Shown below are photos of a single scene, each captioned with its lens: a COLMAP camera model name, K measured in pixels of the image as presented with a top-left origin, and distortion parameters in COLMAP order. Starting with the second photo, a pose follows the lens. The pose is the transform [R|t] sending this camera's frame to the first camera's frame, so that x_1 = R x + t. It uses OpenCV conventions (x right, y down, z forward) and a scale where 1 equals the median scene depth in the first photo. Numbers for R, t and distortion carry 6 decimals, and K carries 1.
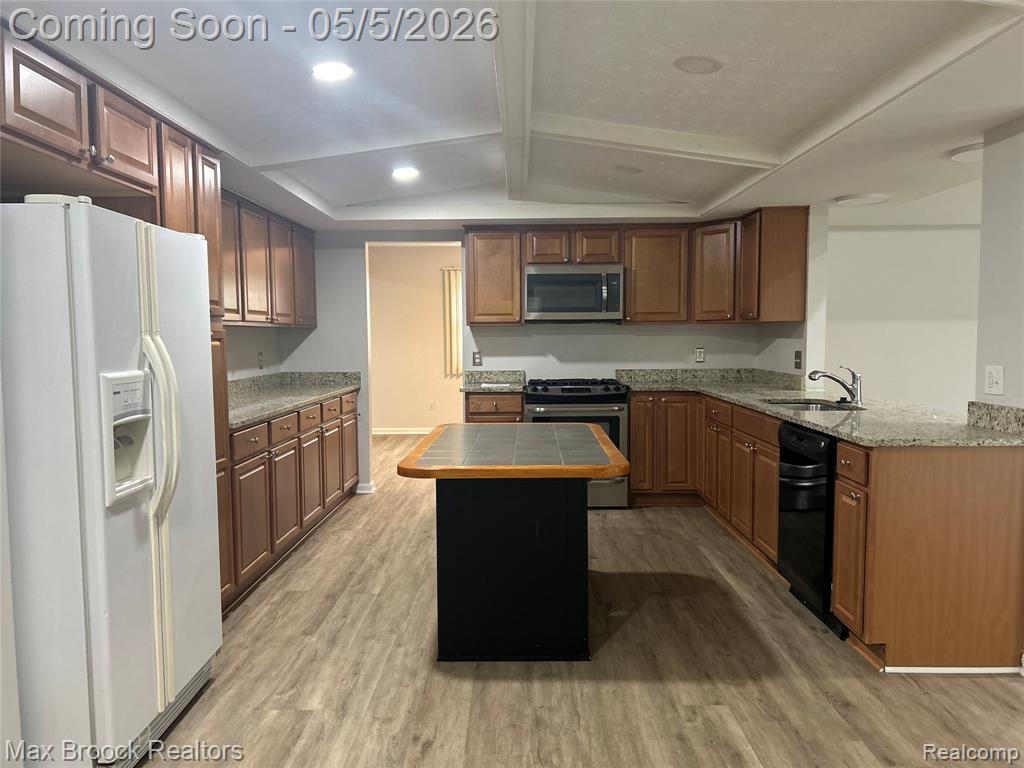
lens RADIAL K [[772.0, 0, 514.6], [0, 772.0, 383.6], [0, 0, 1]] dist [0.044590, -0.034903]
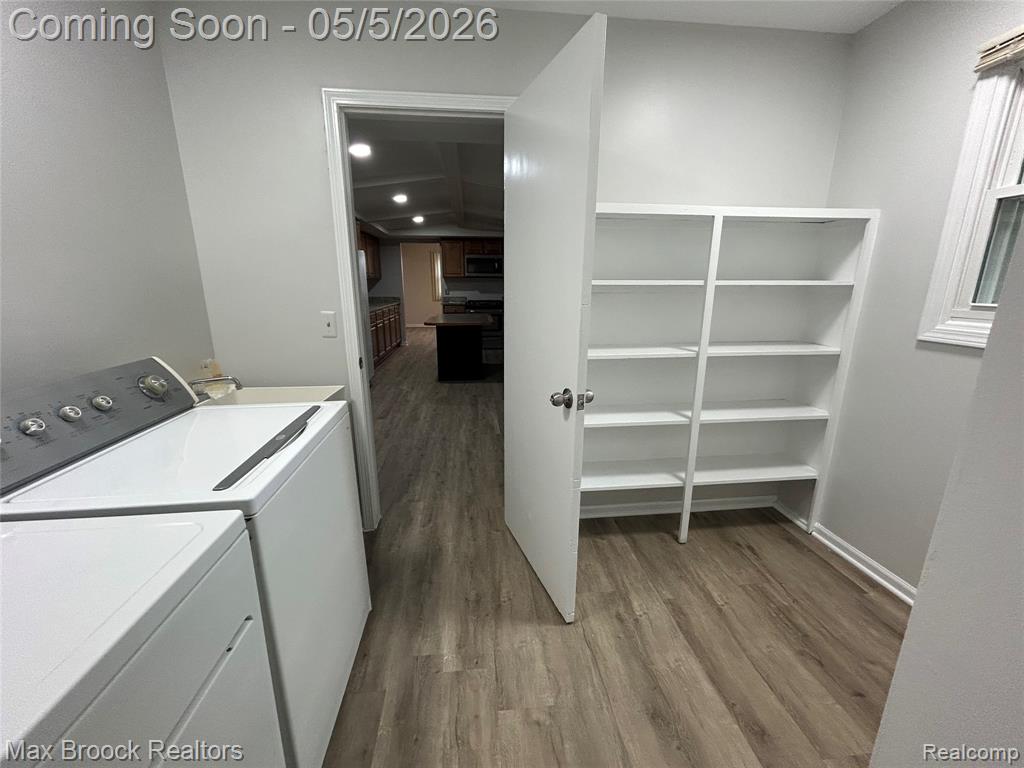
lens RADIAL K [[413.8, 0, 509.8], [0, 413.8, 384.4], [0, 0, 1]] dist [-0.000104, 0.000002]
pose [[0.995069, -0.017747, 0.097589, 0.028199], [0.000239, 0.984289, 0.176564, 0.043891], [-0.099190, -0.175670, 0.979439, -0.642293]]
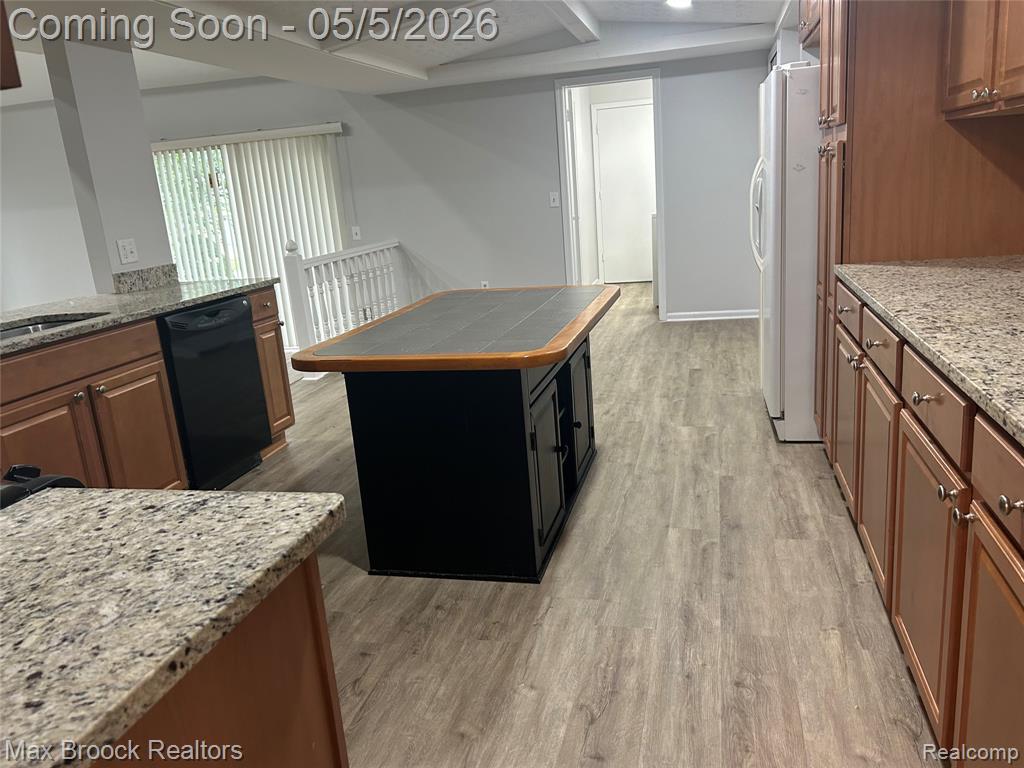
lens RADIAL K [[772.0, 0, 512.8], [0, 772.0, 385.2], [0, 0, 1]] dist [0.044590, -0.034903]
pose [[-0.967464, 0.023336, 0.251932, -0.223409], [0.104358, 0.943895, 0.313323, -0.103625], [-0.230486, 0.329420, -0.915619, 1.680121]]
